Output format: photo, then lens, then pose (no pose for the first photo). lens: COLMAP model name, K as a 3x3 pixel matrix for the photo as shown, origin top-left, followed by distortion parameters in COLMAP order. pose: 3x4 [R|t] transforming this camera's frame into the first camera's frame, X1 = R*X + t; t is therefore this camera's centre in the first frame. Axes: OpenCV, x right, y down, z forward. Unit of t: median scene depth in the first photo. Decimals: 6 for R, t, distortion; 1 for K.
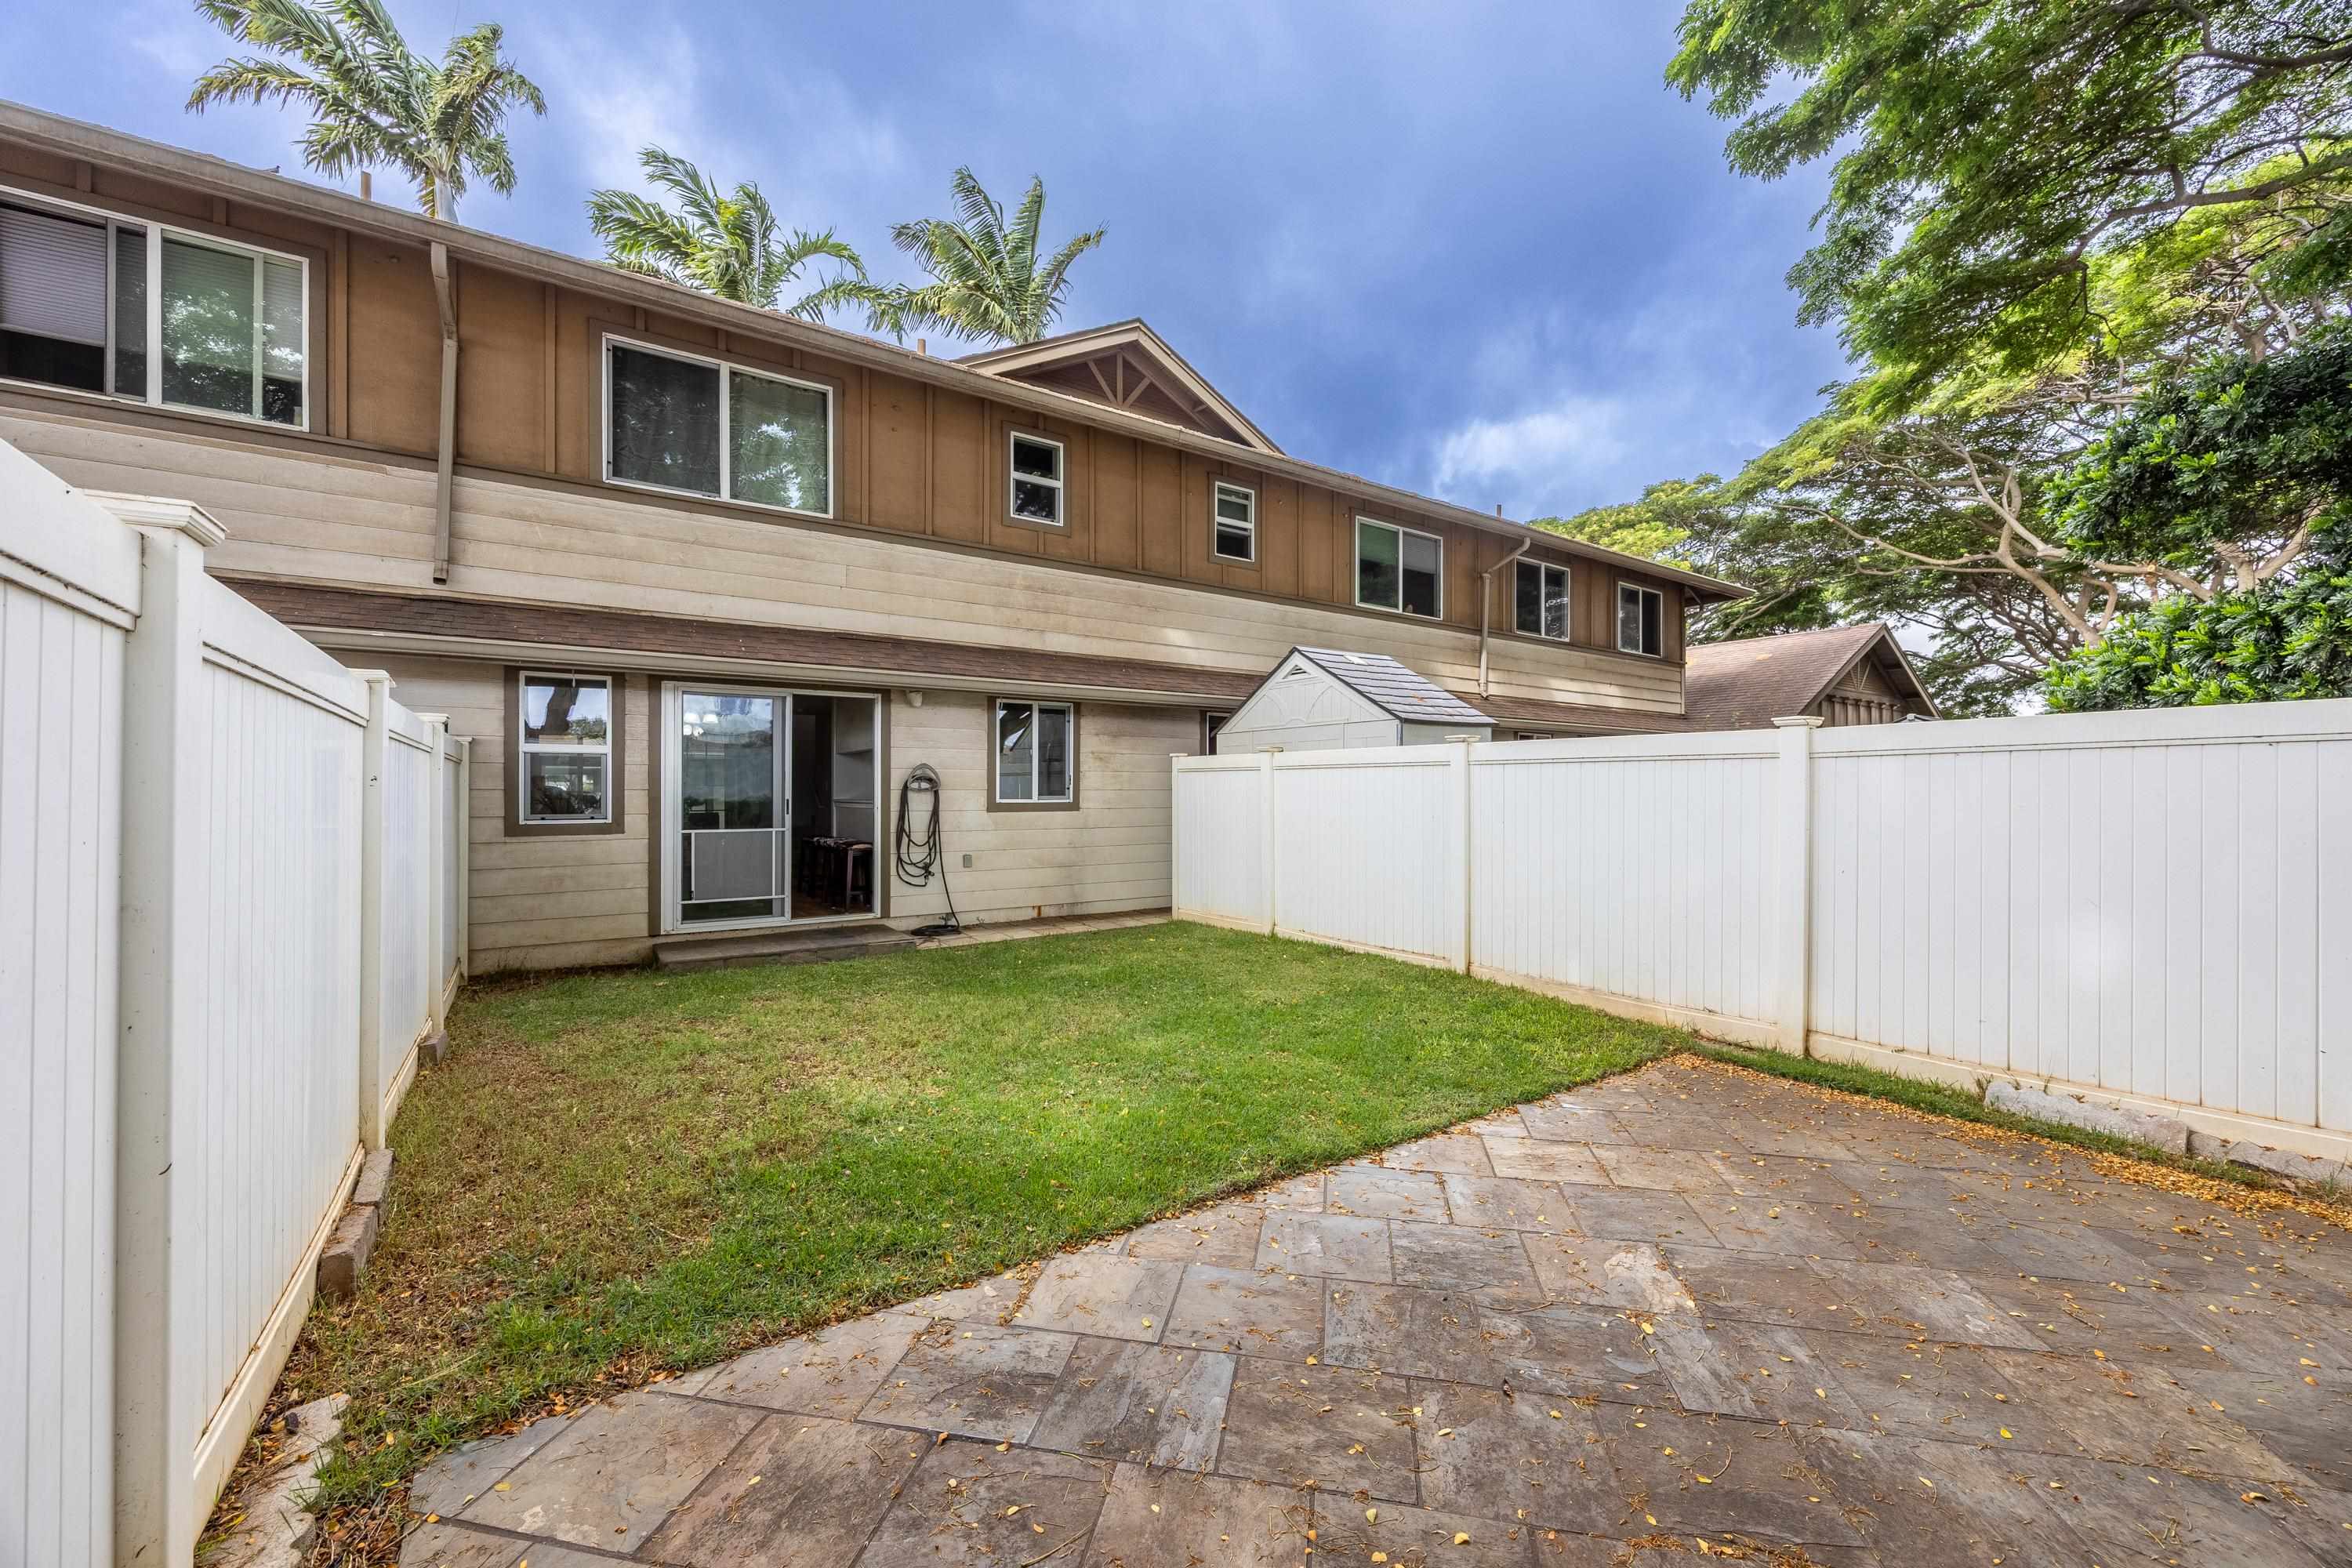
lens RADIAL K [[904.6, 0, 1176.0], [0, 904.6, 784.0], [0, 0, 1]] dist [-0.001775, 0.000257]
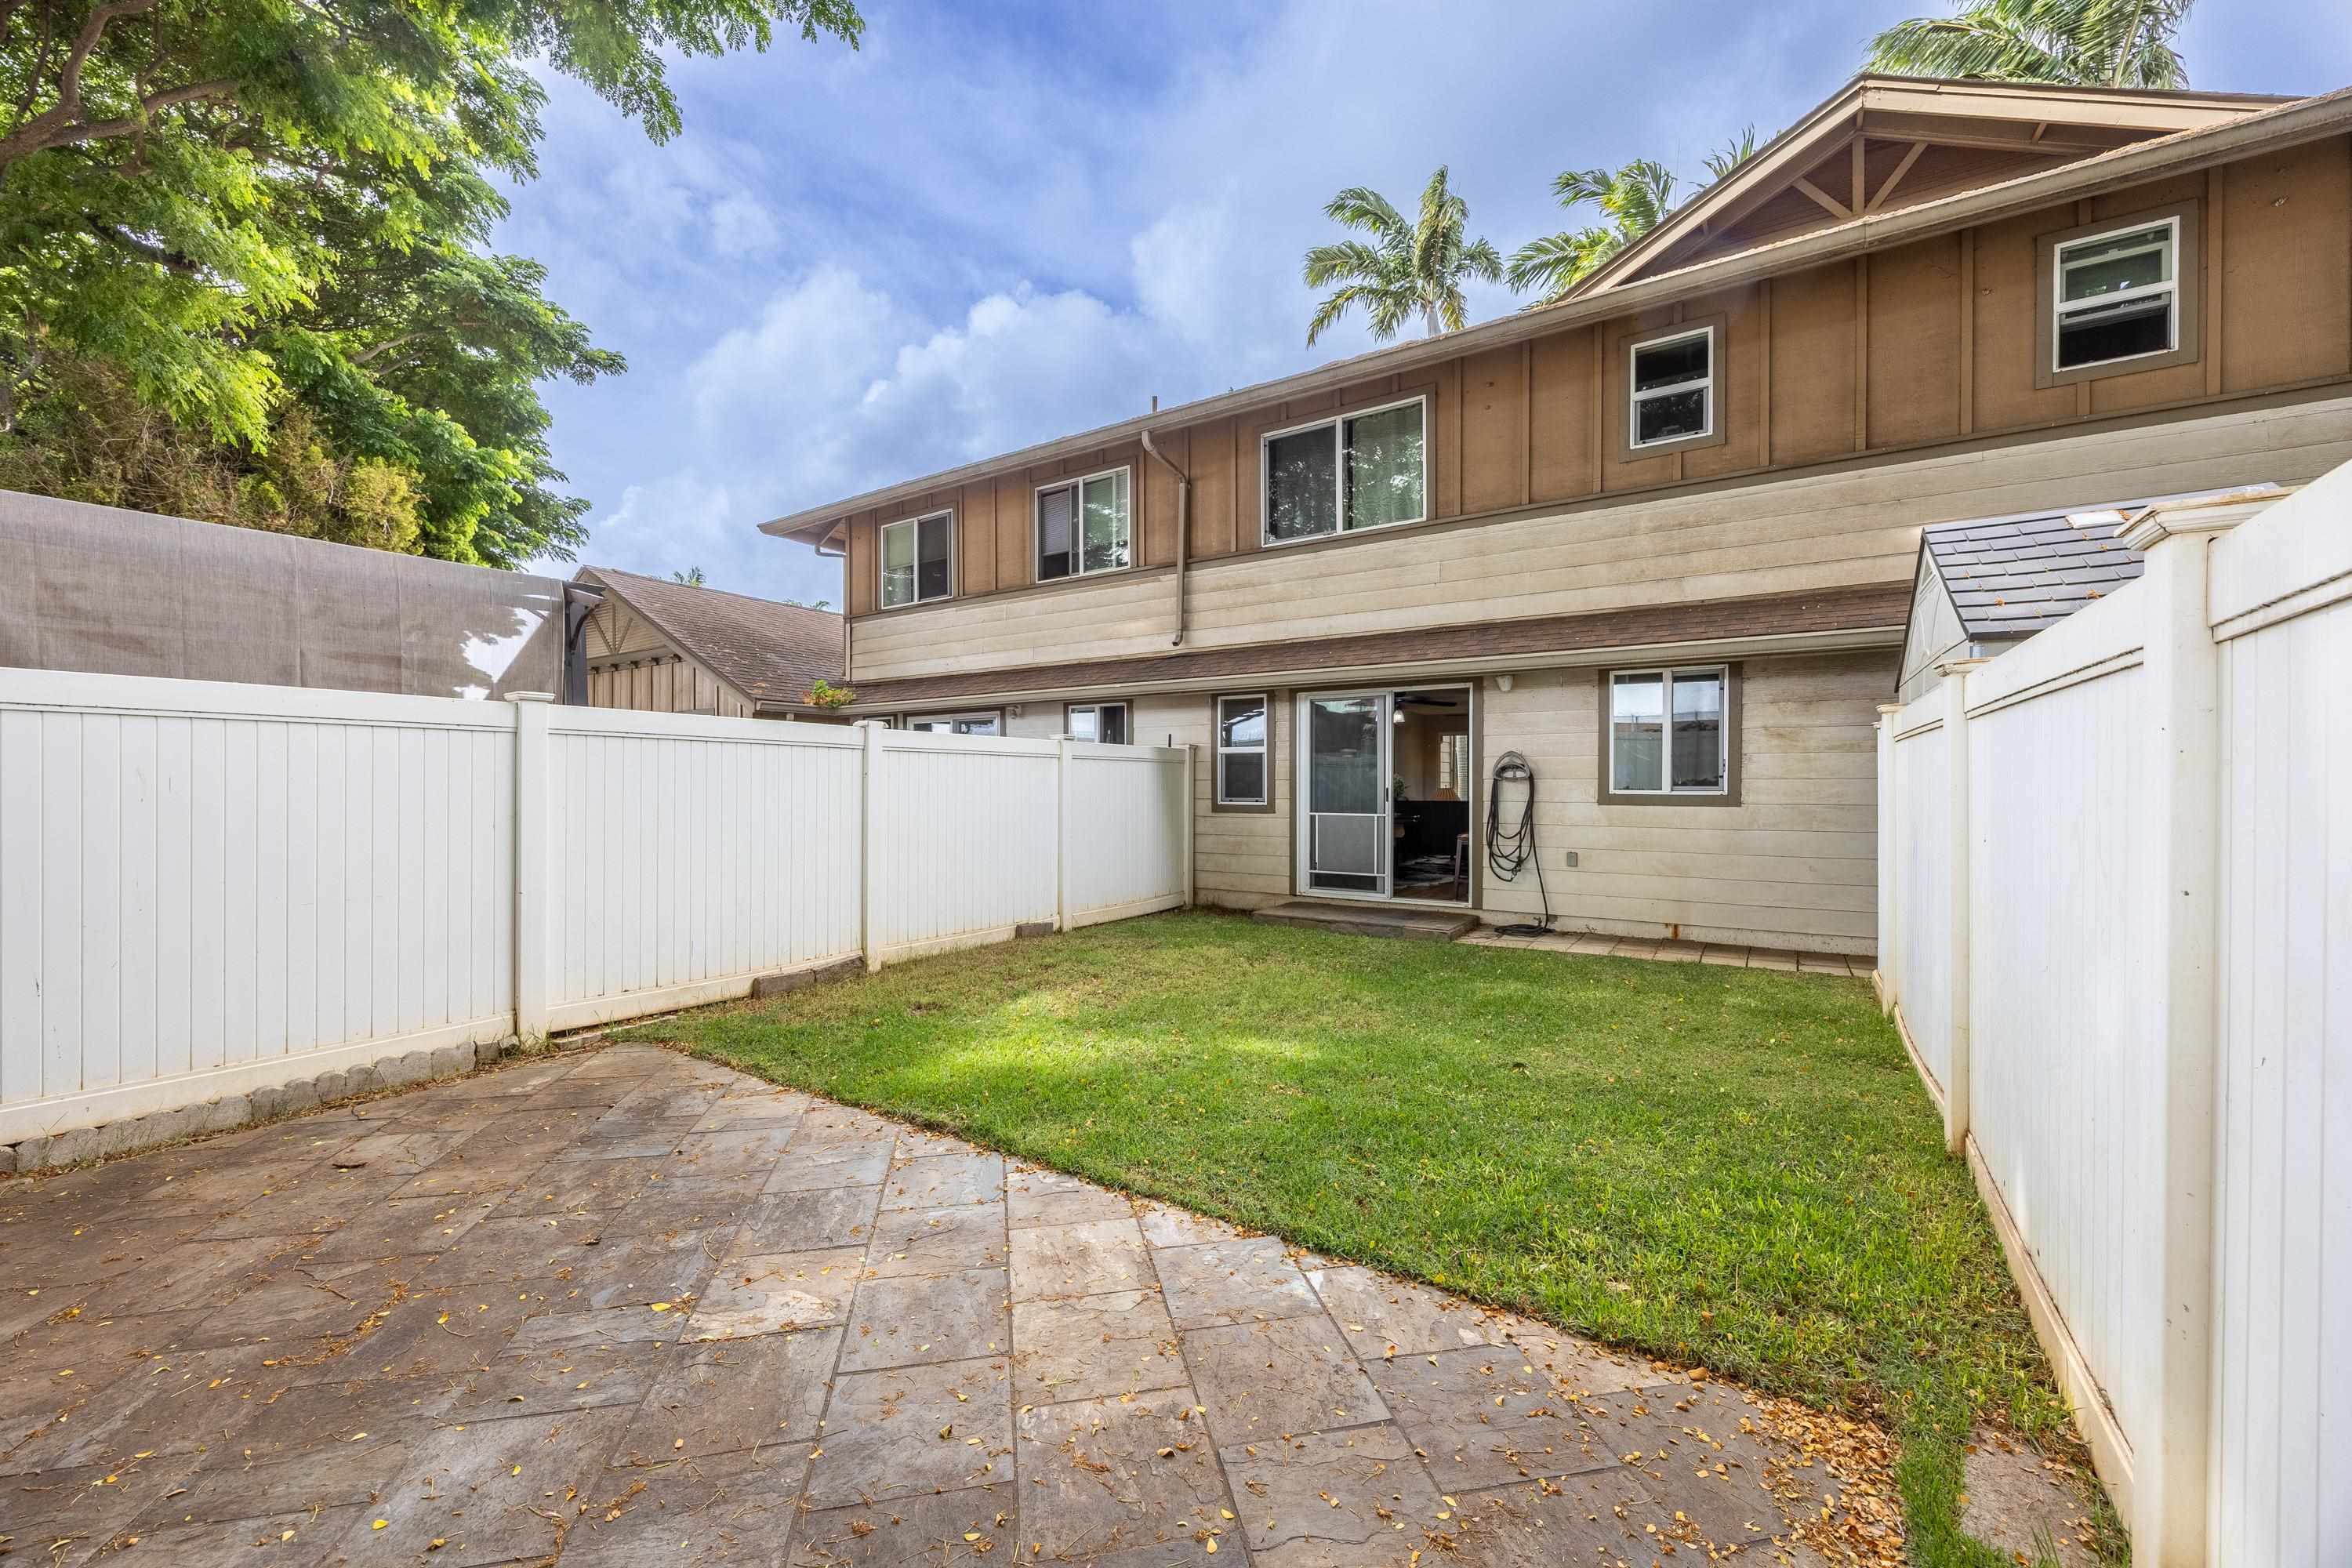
lens RADIAL K [[904.3, 0, 1172.1], [0, 904.3, 784.2], [0, 0, 1]] dist [-0.000097, 0.000102]
pose [[0.374223, 0.000952, -0.927338, 0.531132], [0.006891, 0.999969, 0.003807, 0.006647], [0.927313, -0.007815, 0.374205, 0.368024]]
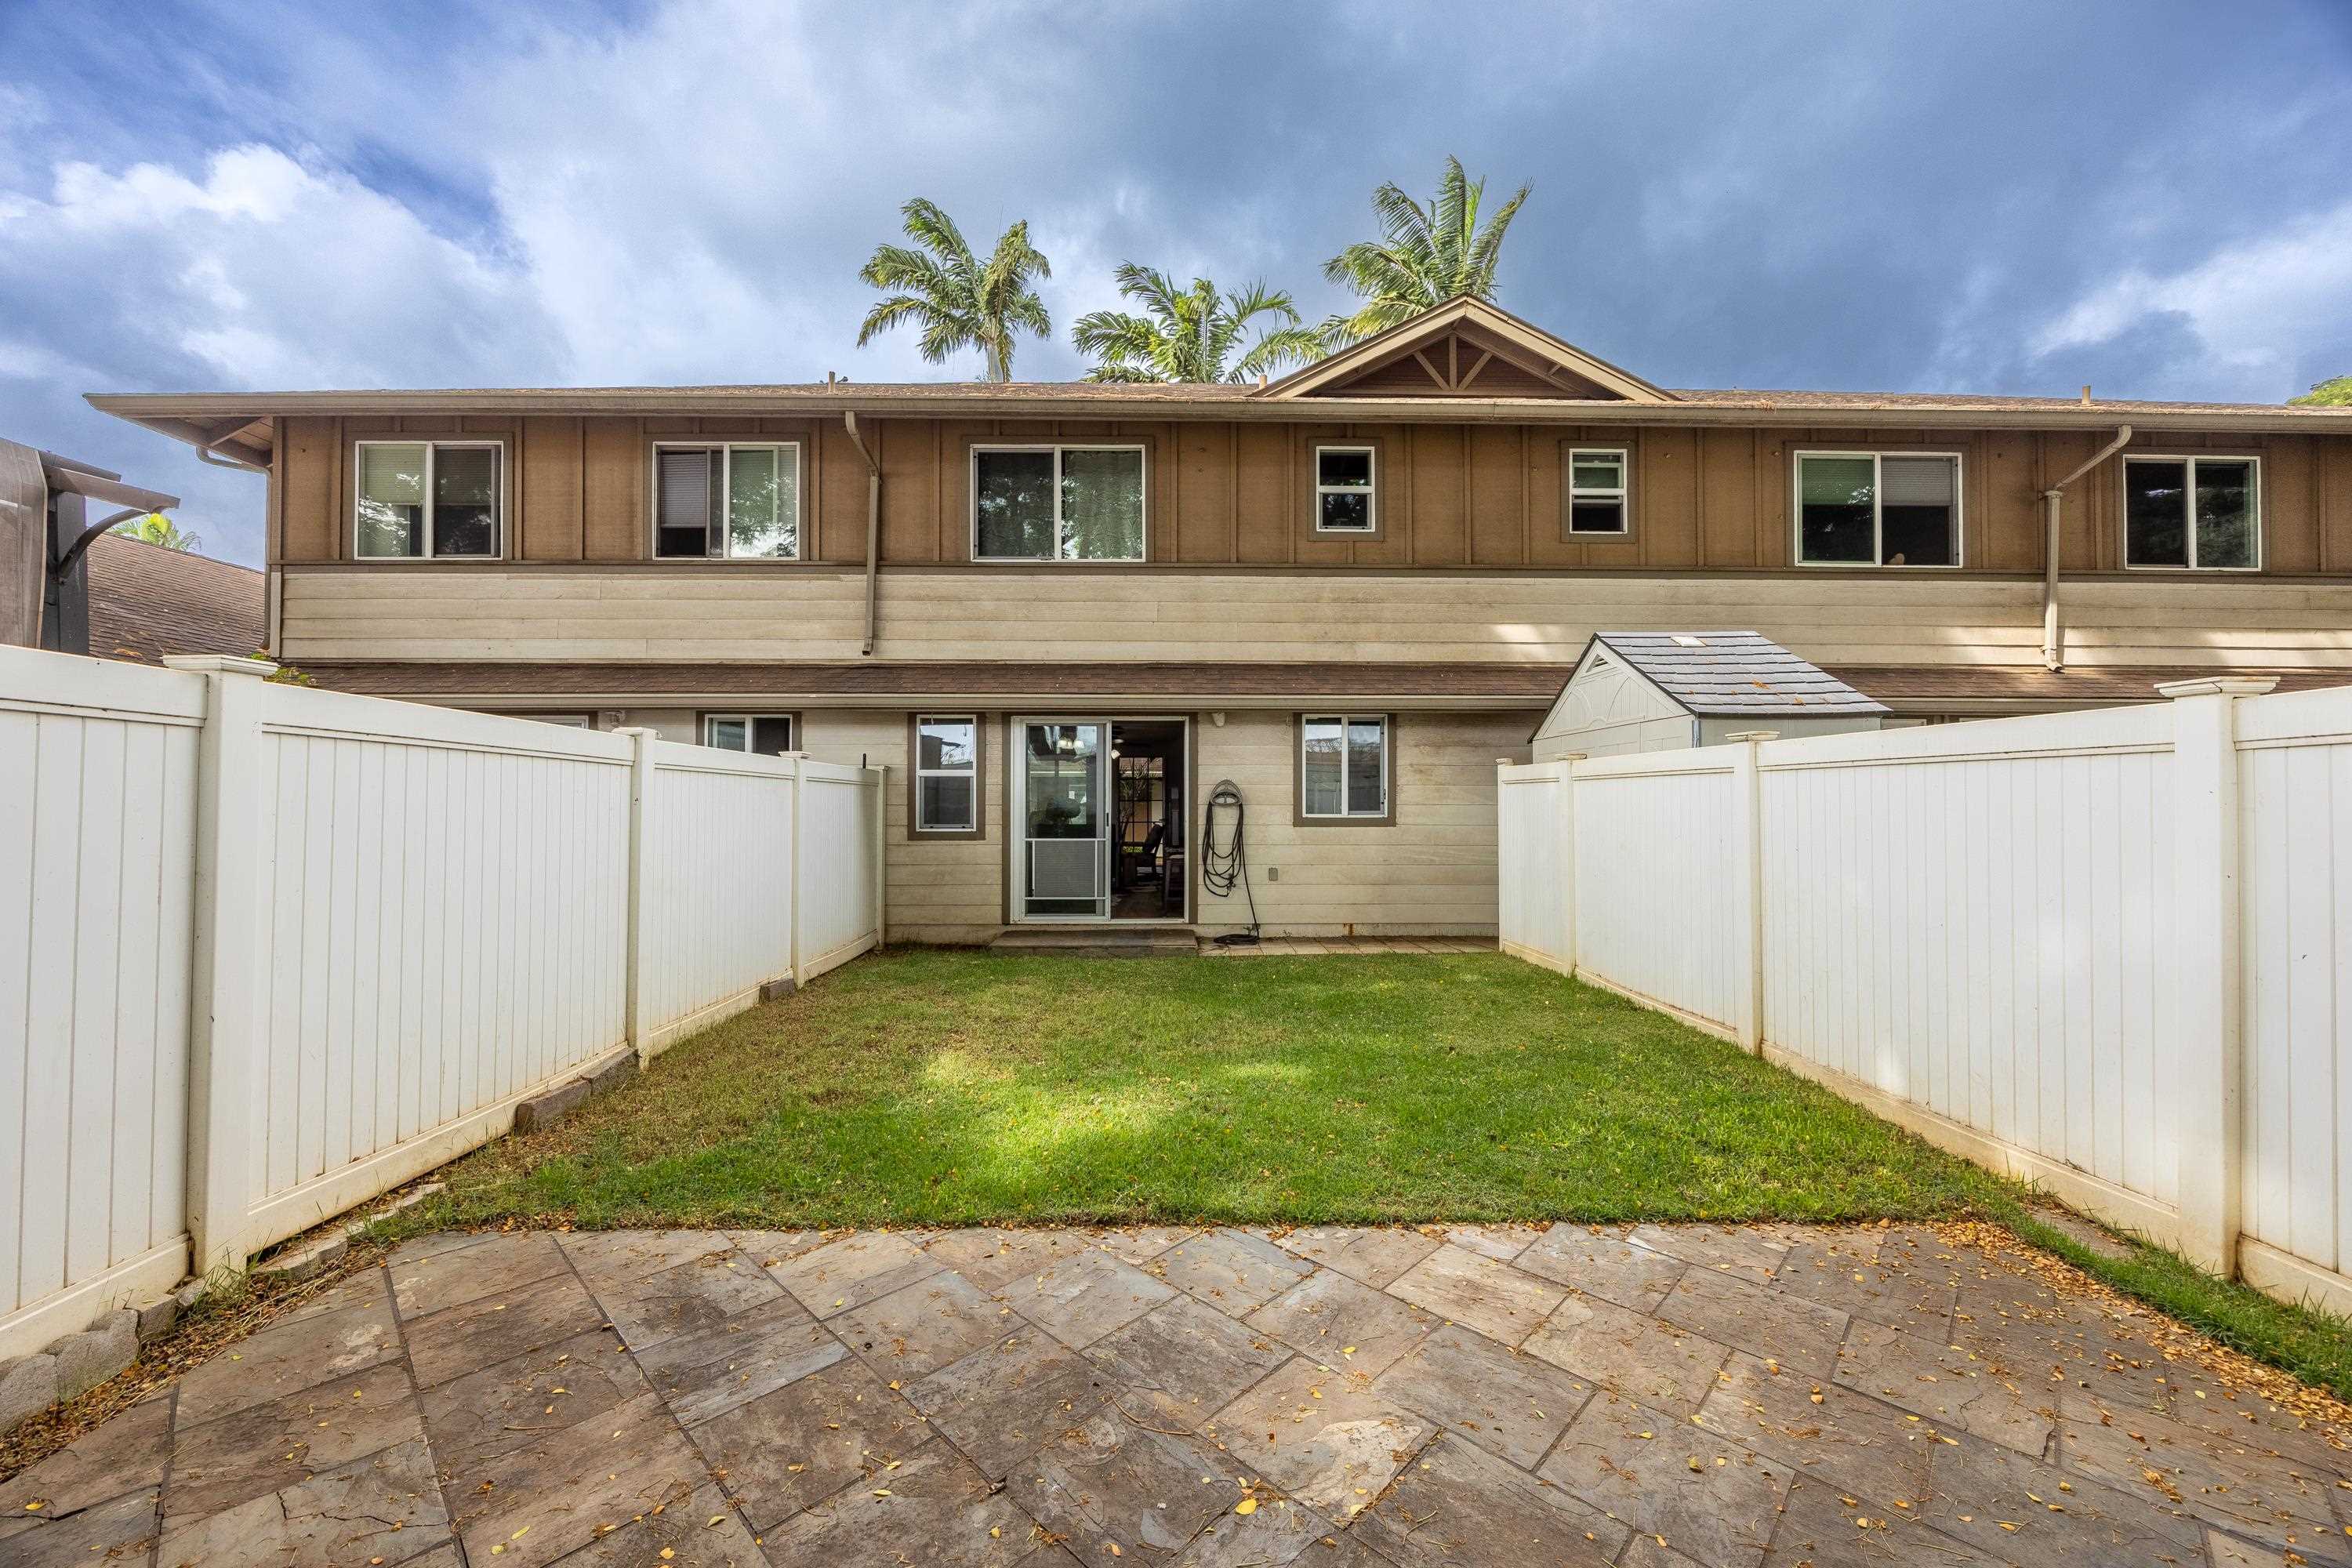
lens RADIAL K [[904.3, 0, 1172.1], [0, 904.3, 784.2], [0, 0, 1]] dist [-0.000097, 0.000102]
pose [[0.833872, -0.012787, -0.551810, 0.287500], [0.004635, 0.999859, -0.016166, -0.000830], [0.551938, 0.010923, 0.833813, 0.100022]]
